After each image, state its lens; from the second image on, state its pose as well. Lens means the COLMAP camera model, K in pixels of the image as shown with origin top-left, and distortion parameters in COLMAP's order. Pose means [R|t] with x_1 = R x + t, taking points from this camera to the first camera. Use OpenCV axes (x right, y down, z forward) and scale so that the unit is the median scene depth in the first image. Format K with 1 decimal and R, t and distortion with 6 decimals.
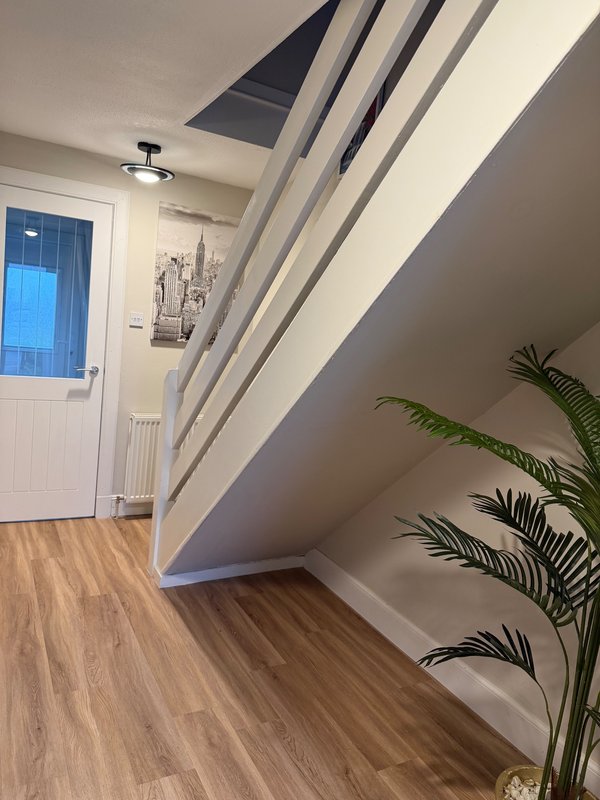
lens RADIAL K [[573.6, 0, 300.6], [0, 573.6, 395.5], [0, 0, 1]] dist [0.022464, -0.020260]
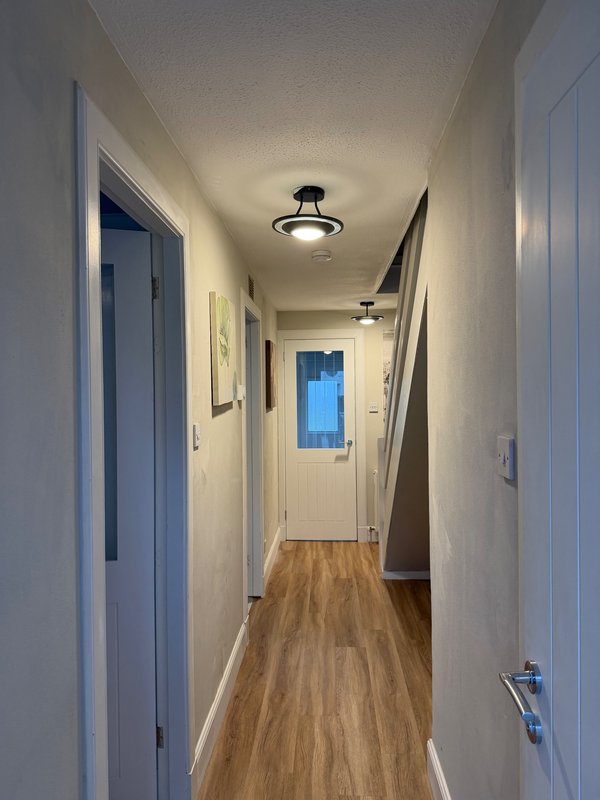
lens RADIAL K [[573.6, 0, 299.9], [0, 573.6, 400.9], [0, 0, 1]] dist [0.022464, -0.020260]
pose [[0.845106, -0.097392, -0.525653, 0.428998], [0.029950, 0.990347, -0.135338, 0.061873], [0.533760, 0.098632, 0.839864, -0.469753]]
